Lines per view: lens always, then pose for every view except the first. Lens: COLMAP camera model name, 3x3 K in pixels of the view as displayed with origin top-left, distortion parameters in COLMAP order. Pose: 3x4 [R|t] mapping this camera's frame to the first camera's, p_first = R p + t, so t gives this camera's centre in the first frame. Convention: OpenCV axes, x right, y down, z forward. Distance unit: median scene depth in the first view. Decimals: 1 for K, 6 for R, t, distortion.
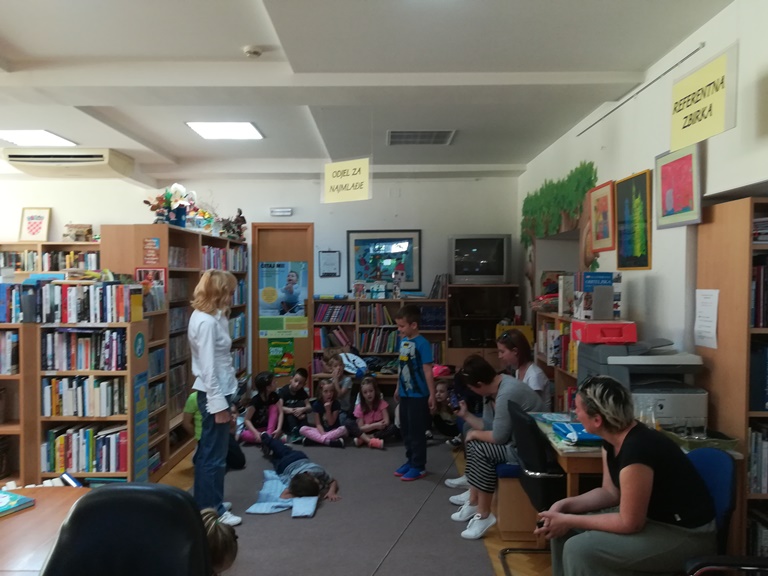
lens RADIAL K [[593.3, 0, 379.8], [0, 593.3, 289.7], [0, 0, 1]] dist [0.043942, -0.060720]
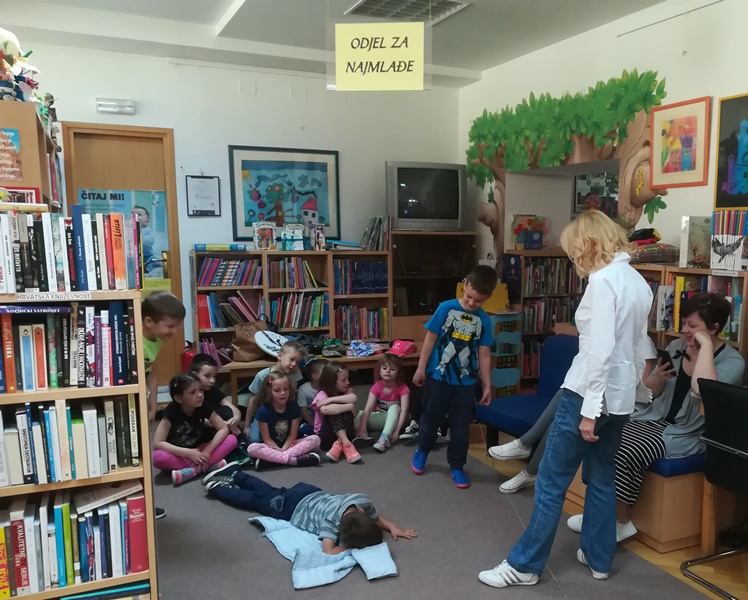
lens RADIAL K [[716.0, 0, 463.3], [0, 716.0, 355.3], [0, 0, 1]] dist [0.014205, 0.000000]
pose [[0.881472, -0.069370, 0.467113, -0.231626], [-0.003115, 0.988276, 0.152645, 0.008261], [-0.472226, -0.136007, 0.870922, 0.167264]]
